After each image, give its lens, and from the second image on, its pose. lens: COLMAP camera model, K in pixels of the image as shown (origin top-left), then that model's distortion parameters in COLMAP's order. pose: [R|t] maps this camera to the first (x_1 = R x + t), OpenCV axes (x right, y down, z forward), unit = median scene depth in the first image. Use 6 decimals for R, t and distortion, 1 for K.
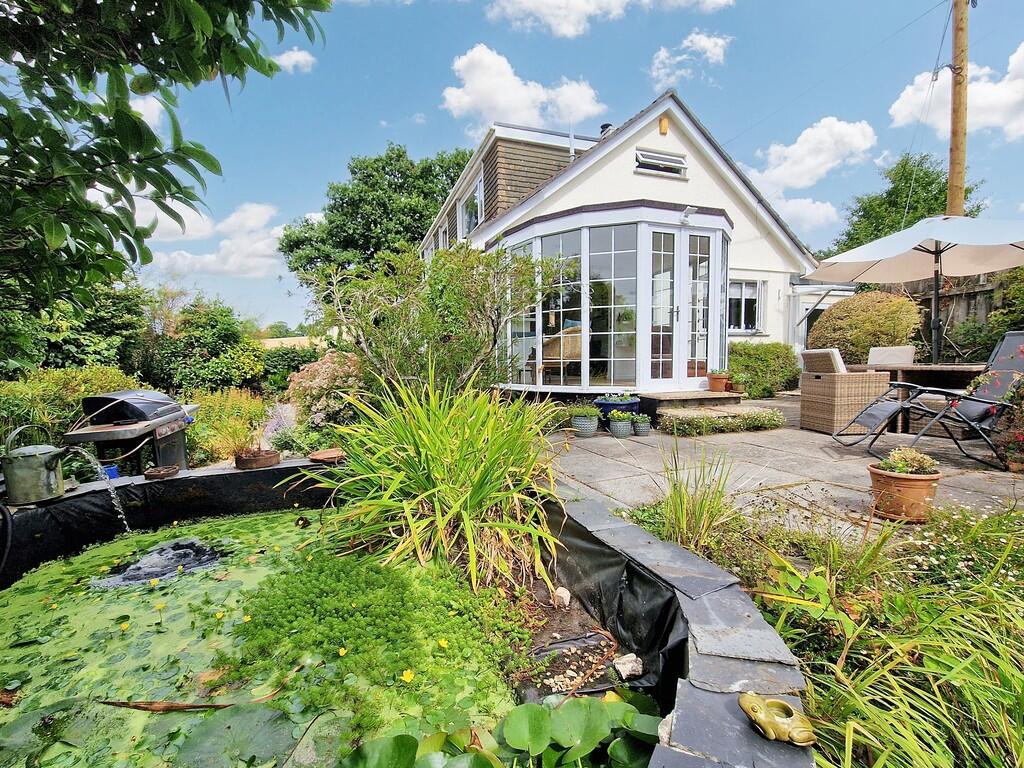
lens RADIAL K [[423.7, 0, 512.0], [0, 423.7, 384.0], [0, 0, 1]] dist [0.000002, -0.000137]
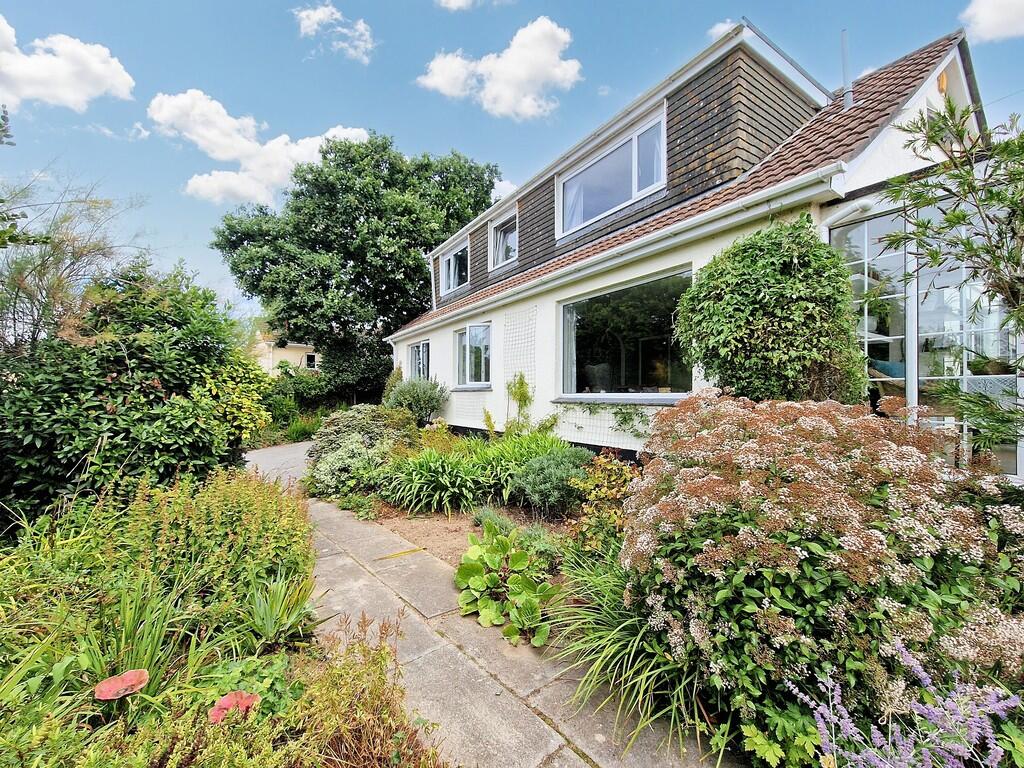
lens RADIAL K [[423.7, 0, 512.0], [0, 423.7, 384.0], [0, 0, 1]] dist [0.000002, -0.000137]
pose [[0.977721, 0.024566, 0.208468, -0.829455], [-0.004107, 0.995177, -0.098007, -0.058959], [-0.209871, 0.094968, 0.973106, 0.916343]]
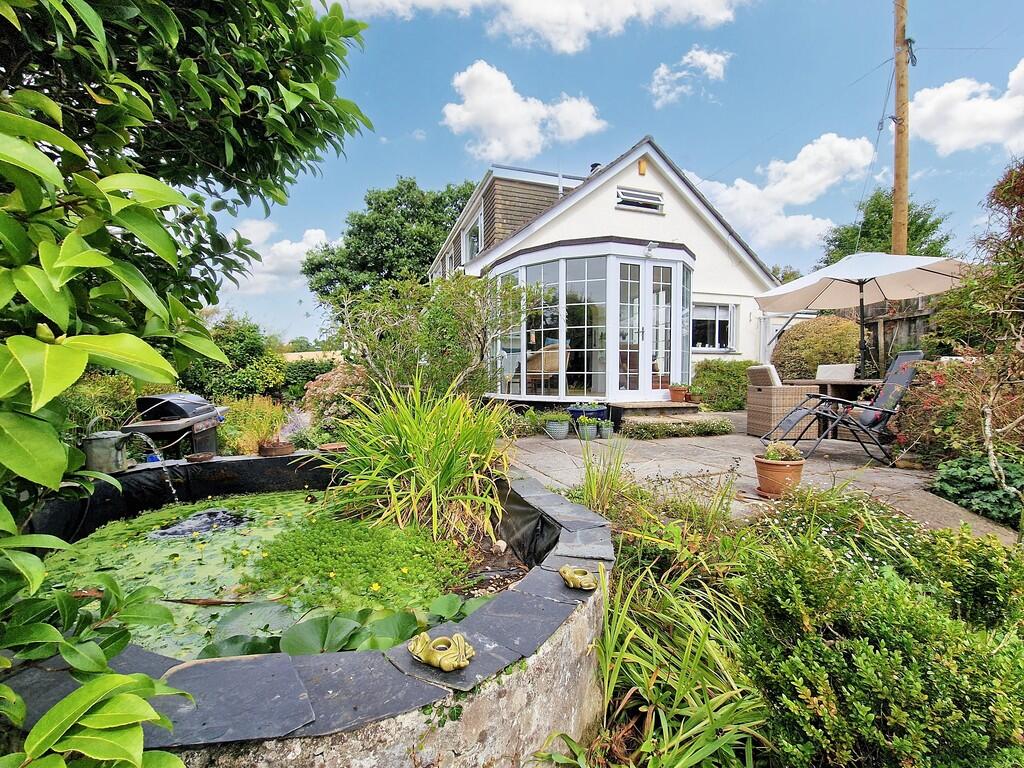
lens RADIAL K [[403.8, 0, 512.0], [0, 403.8, 384.0], [0, 0, 1]] dist [0.000034, 0.000052]
pose [[0.999786, 0.011328, -0.017319, 0.064024], [-0.011919, 0.999337, -0.034416, 0.013527], [0.016917, 0.034615, 0.999258, -0.104982]]
